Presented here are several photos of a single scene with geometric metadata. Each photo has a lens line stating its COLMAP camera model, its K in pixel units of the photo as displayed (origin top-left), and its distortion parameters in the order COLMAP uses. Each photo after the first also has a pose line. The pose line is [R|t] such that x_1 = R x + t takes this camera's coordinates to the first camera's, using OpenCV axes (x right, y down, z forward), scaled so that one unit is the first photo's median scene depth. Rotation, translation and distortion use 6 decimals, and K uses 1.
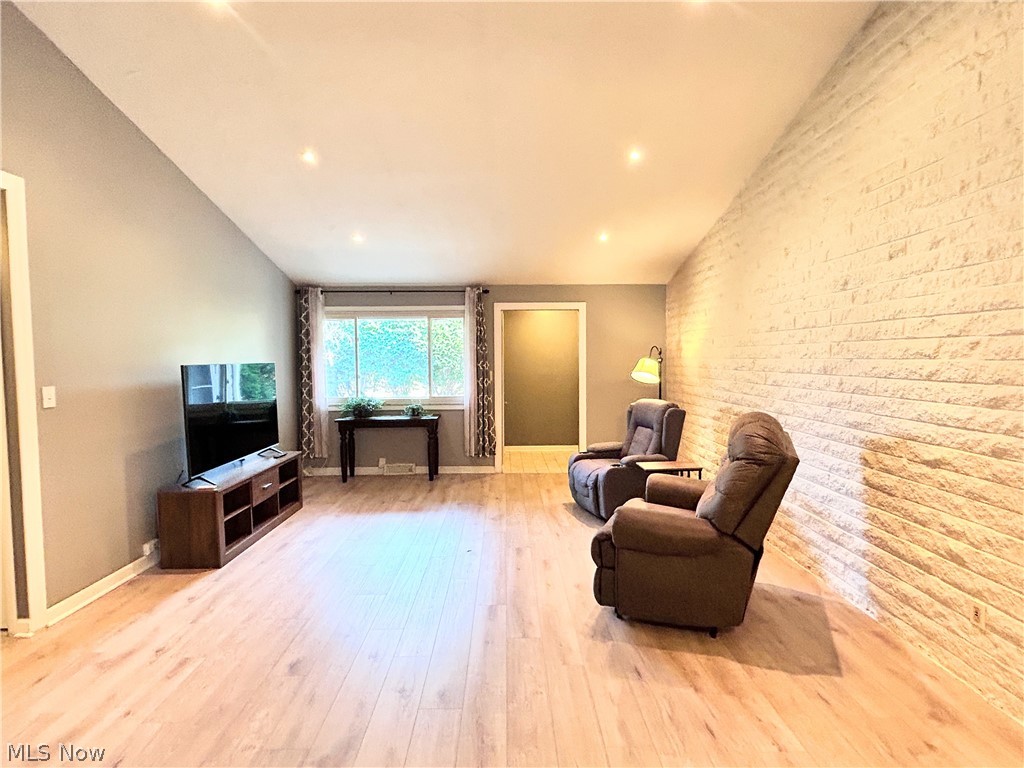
lens RADIAL K [[512.2, 0, 513.4], [0, 512.2, 381.4], [0, 0, 1]] dist [-0.002544, 0.000561]
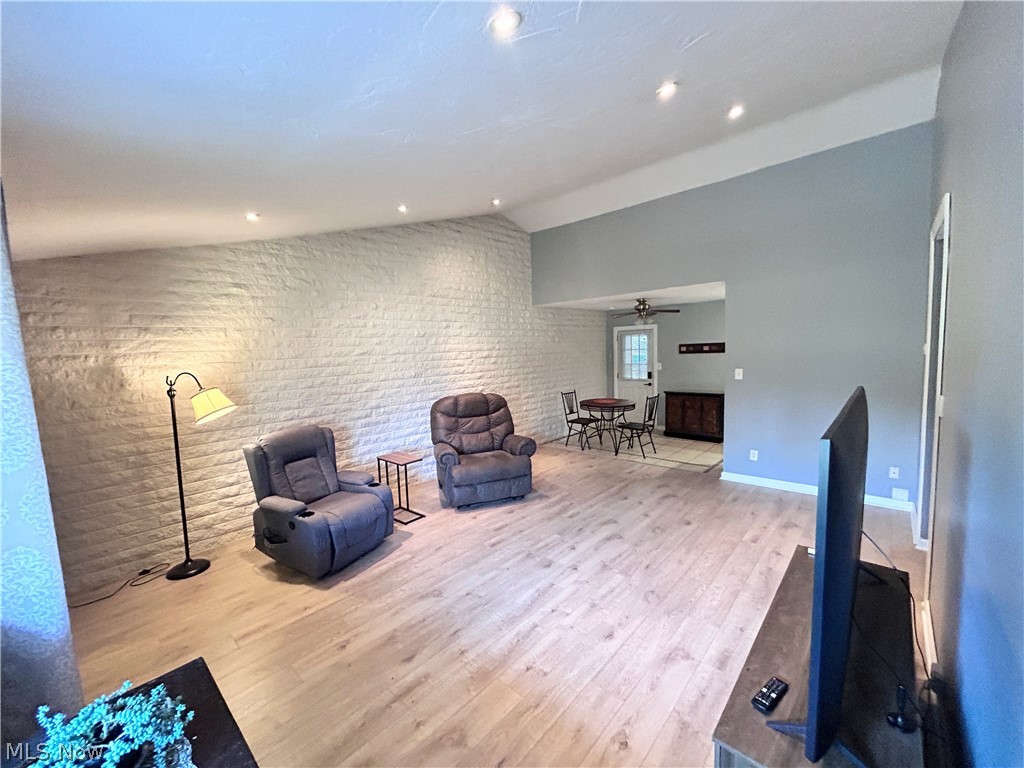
lens RADIAL K [[411.4, 0, 513.4], [0, 411.4, 385.8], [0, 0, 1]] dist [-0.000020, -0.000014]
pose [[-0.730607, -0.025020, 0.682340, -0.970220], [0.079855, 0.989340, 0.121781, -0.190285], [-0.678113, 0.143462, -0.720820, 2.428647]]
